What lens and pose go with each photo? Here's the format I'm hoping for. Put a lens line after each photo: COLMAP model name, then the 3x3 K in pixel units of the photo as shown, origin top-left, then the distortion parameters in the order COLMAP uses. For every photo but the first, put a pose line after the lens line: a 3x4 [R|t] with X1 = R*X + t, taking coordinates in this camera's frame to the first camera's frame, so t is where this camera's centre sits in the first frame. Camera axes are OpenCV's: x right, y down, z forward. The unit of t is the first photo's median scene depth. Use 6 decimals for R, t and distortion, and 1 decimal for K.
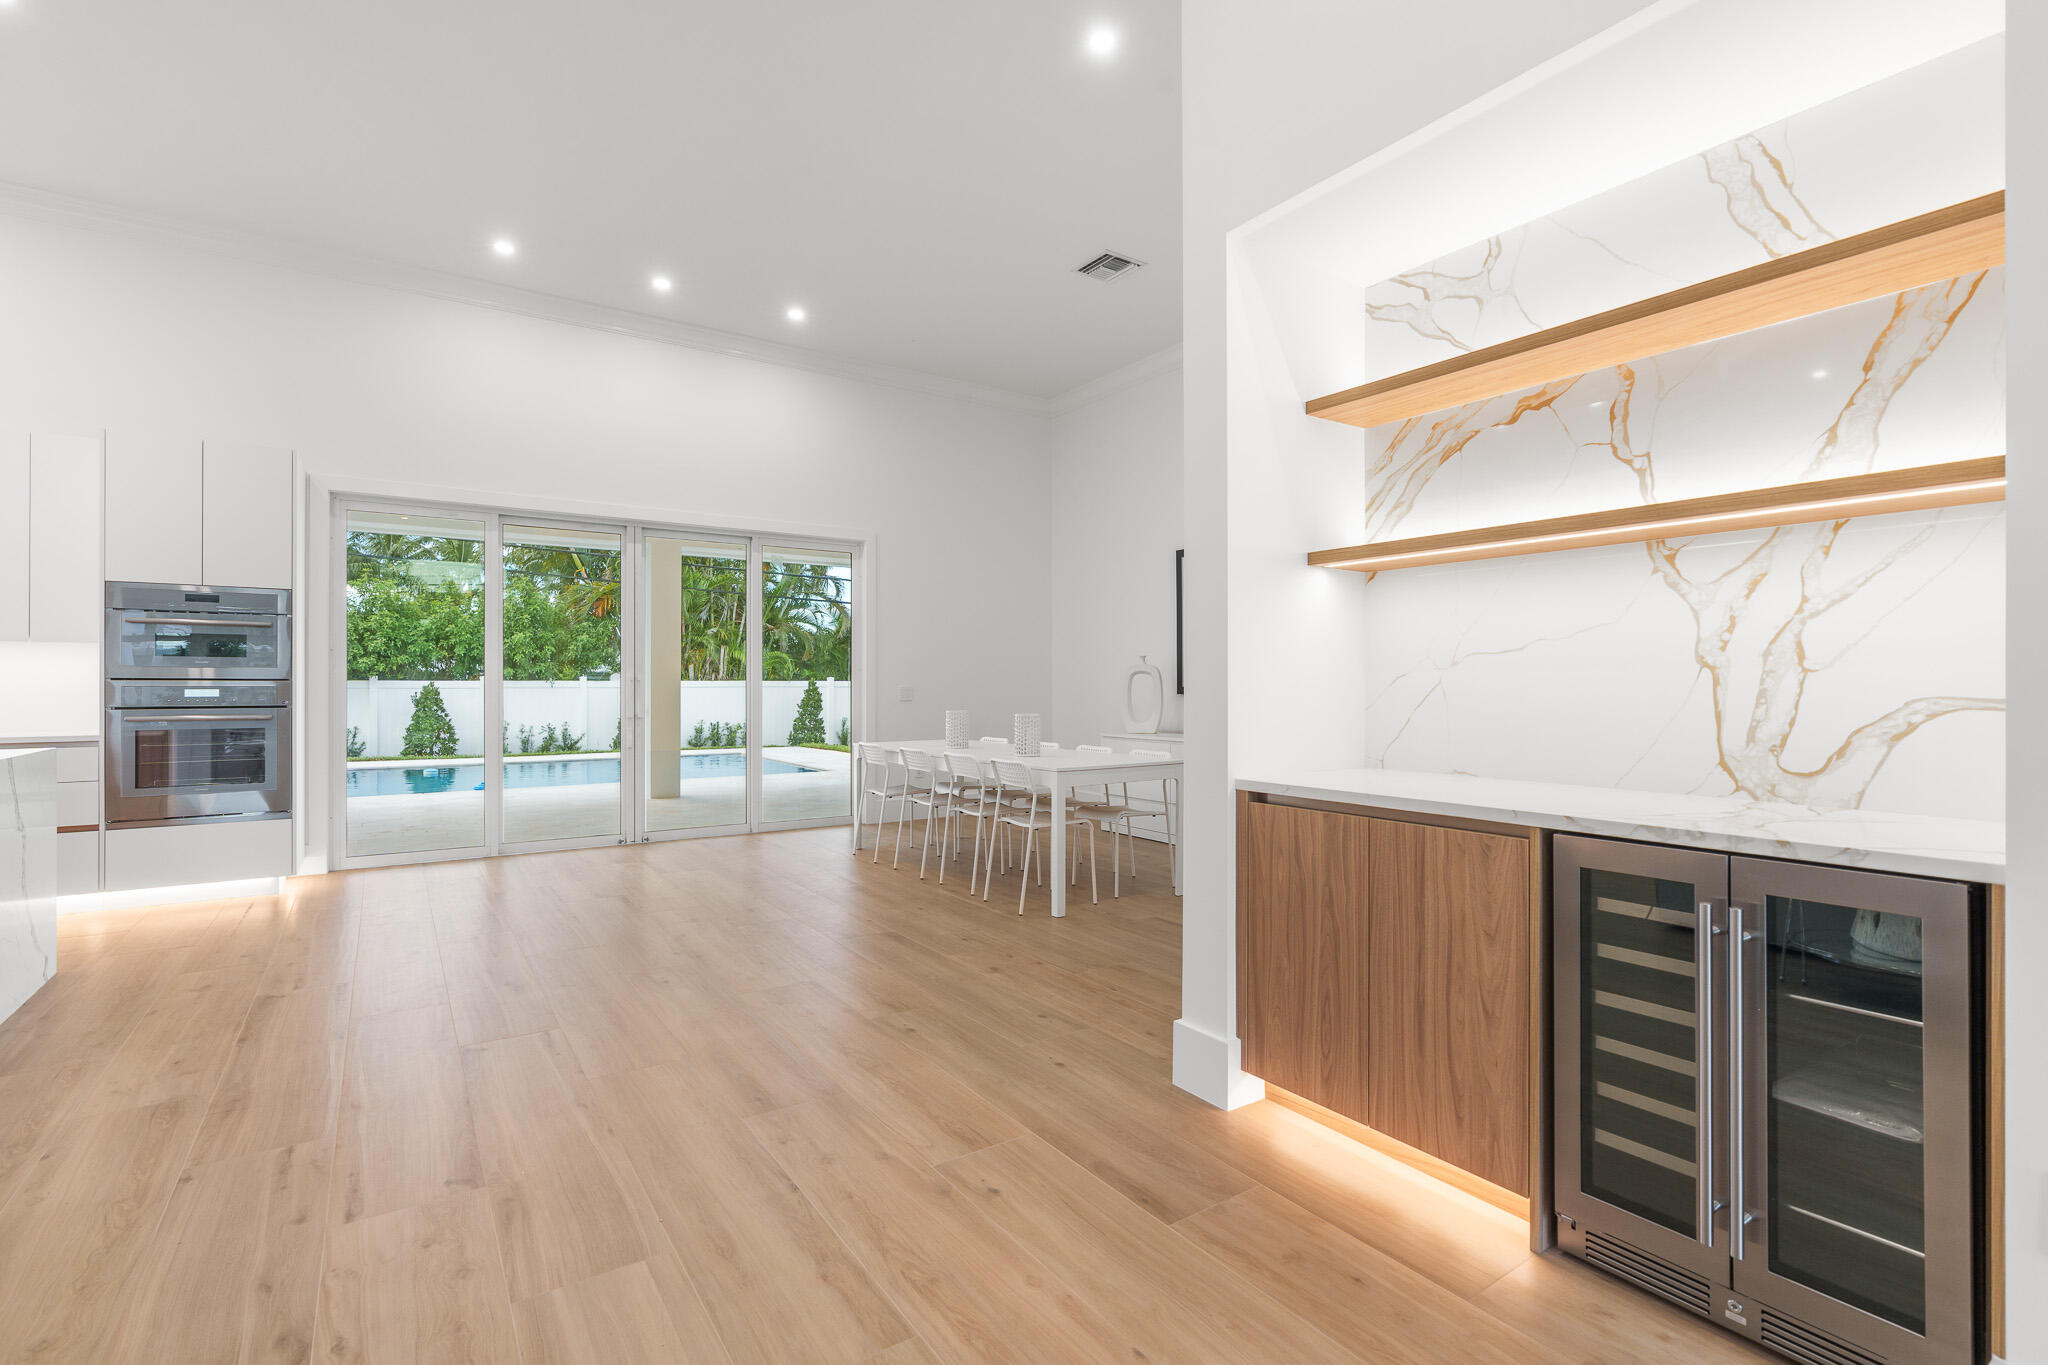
lens RADIAL K [[930.0, 0, 1011.5], [0, 930.0, 685.6], [0, 0, 1]] dist [-0.006619, 0.002905]
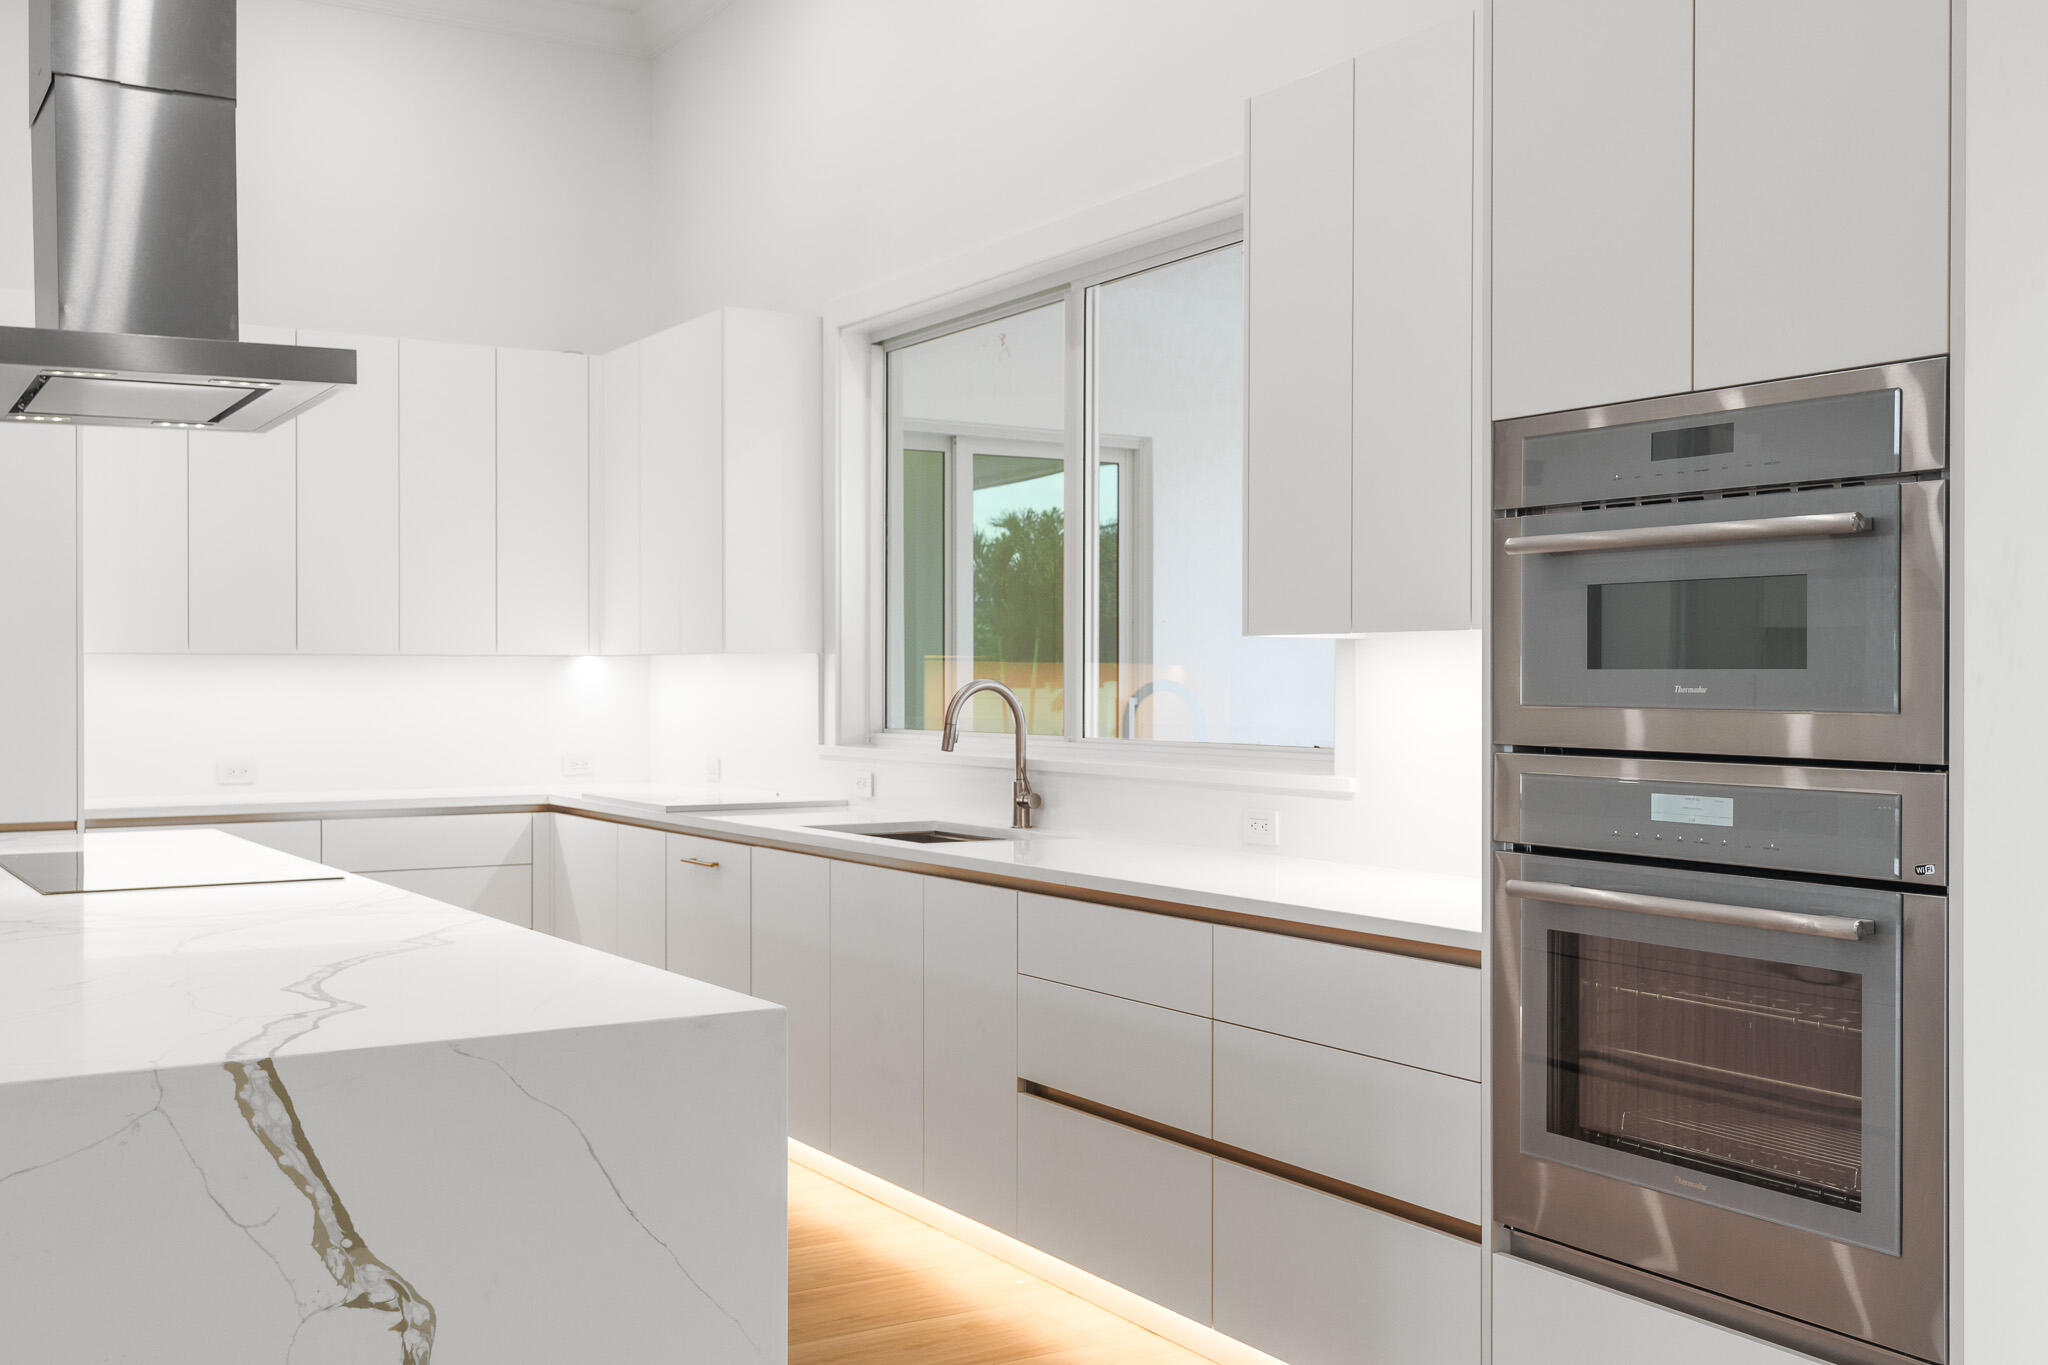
lens RADIAL K [[2000.6, 0, 1012.0], [0, 2000.6, 688.9], [0, 0, 1]] dist [0.016517, 0.000000]
pose [[-0.046129, 0.004410, -0.998926, -0.298249], [-0.000277, 0.999990, 0.004428, -0.027593], [0.998935, 0.000481, -0.046128, 0.814399]]
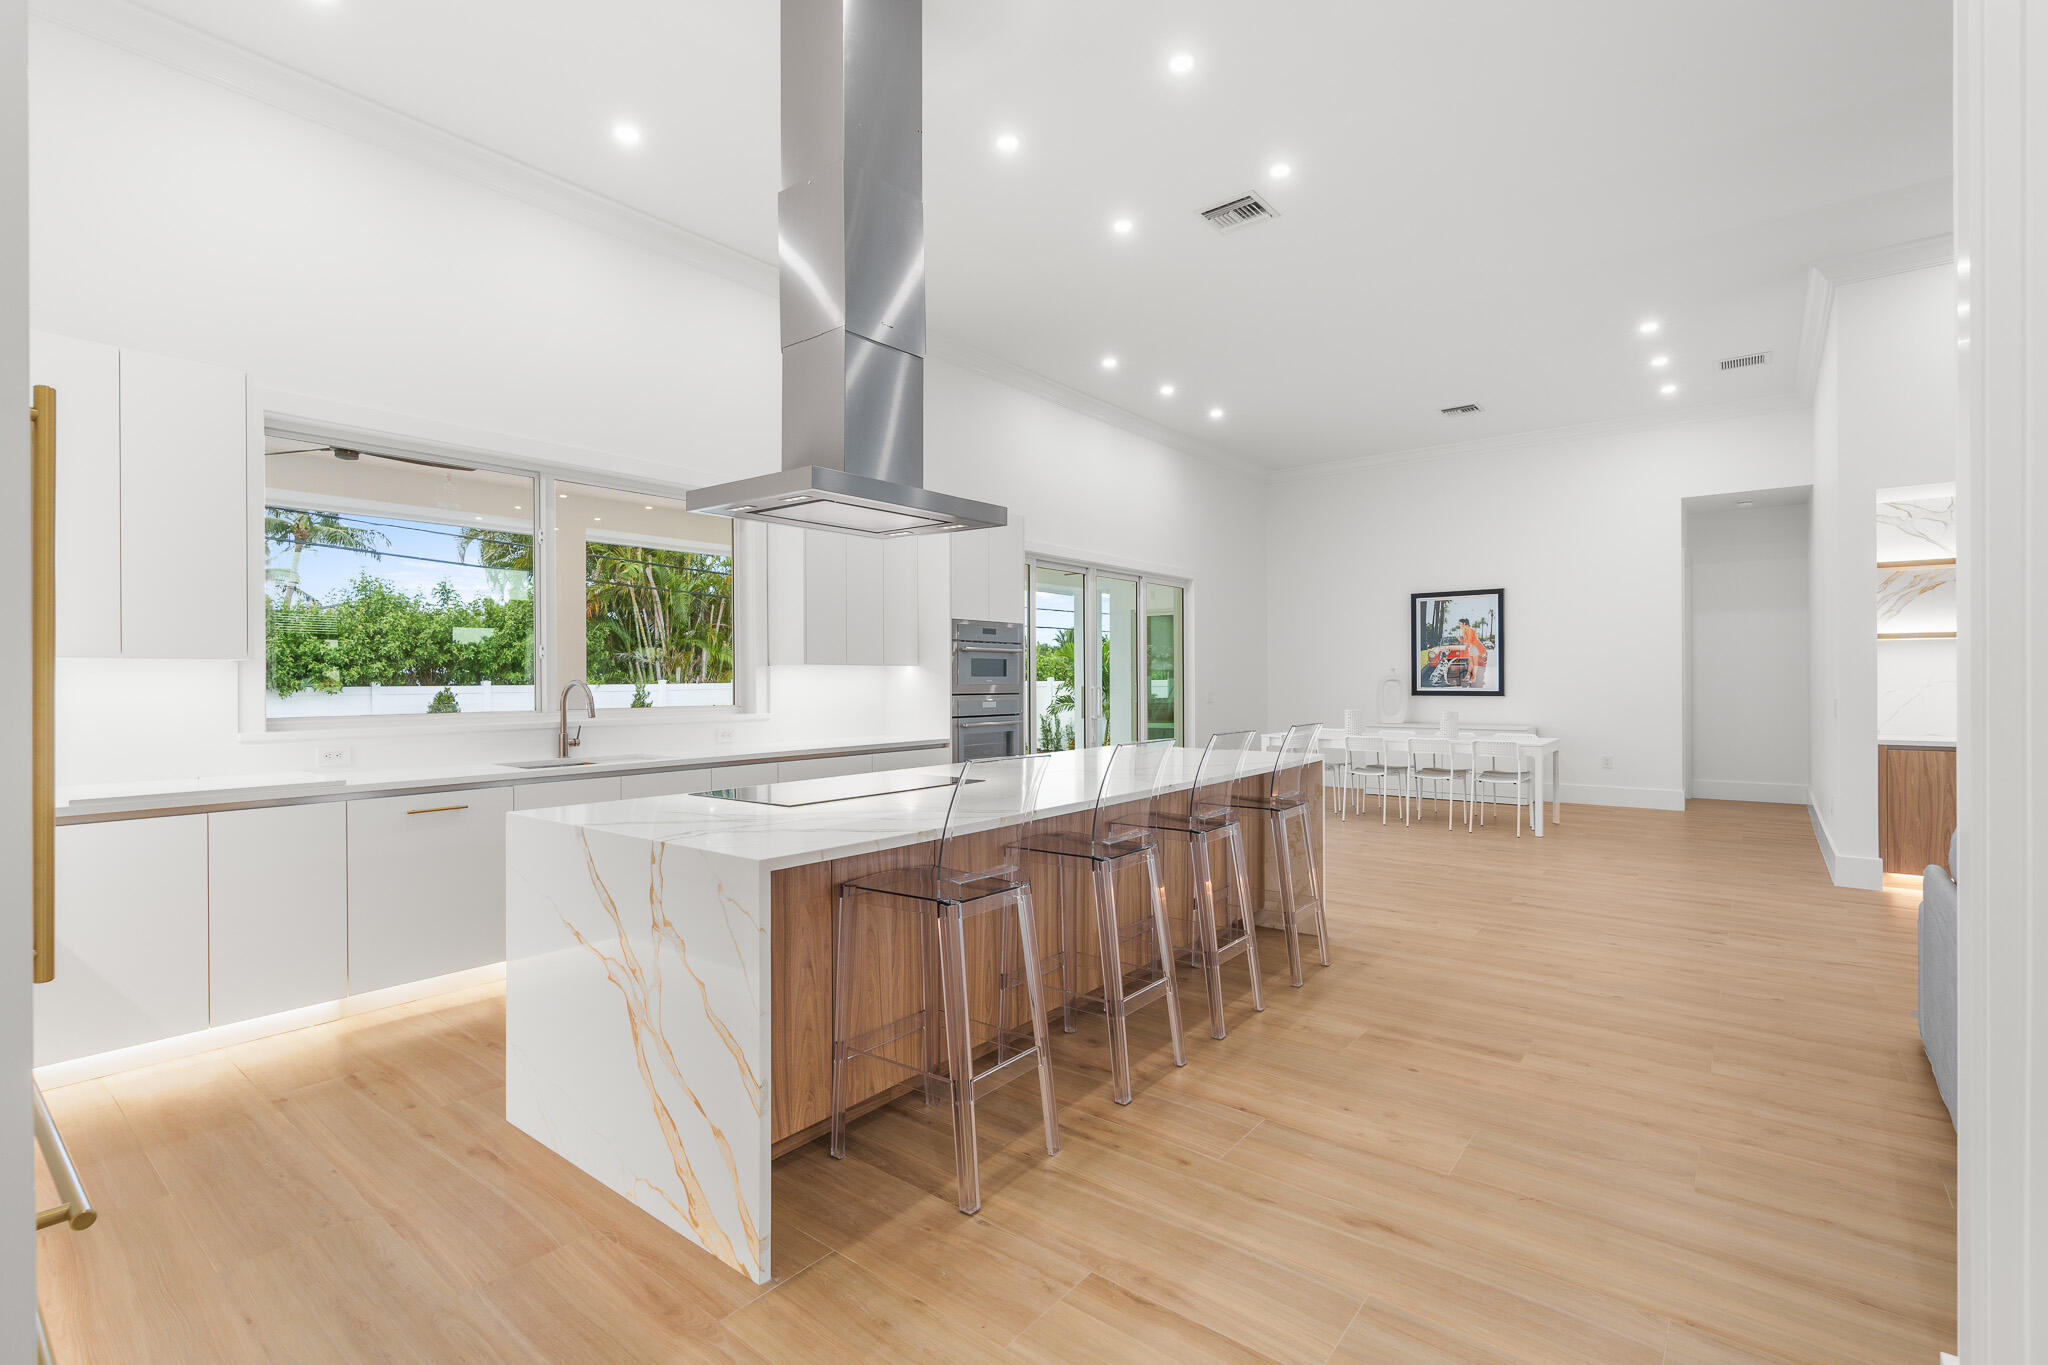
lens RADIAL K [[930.0, 0, 1014.6], [0, 930.0, 683.4], [0, 0, 1]] dist [-0.006619, 0.002905]
pose [[0.956086, -0.005776, 0.293030, -1.189707], [0.005452, 0.999983, 0.001924, -0.023794], [-0.293037, -0.000242, 0.956101, -0.247318]]
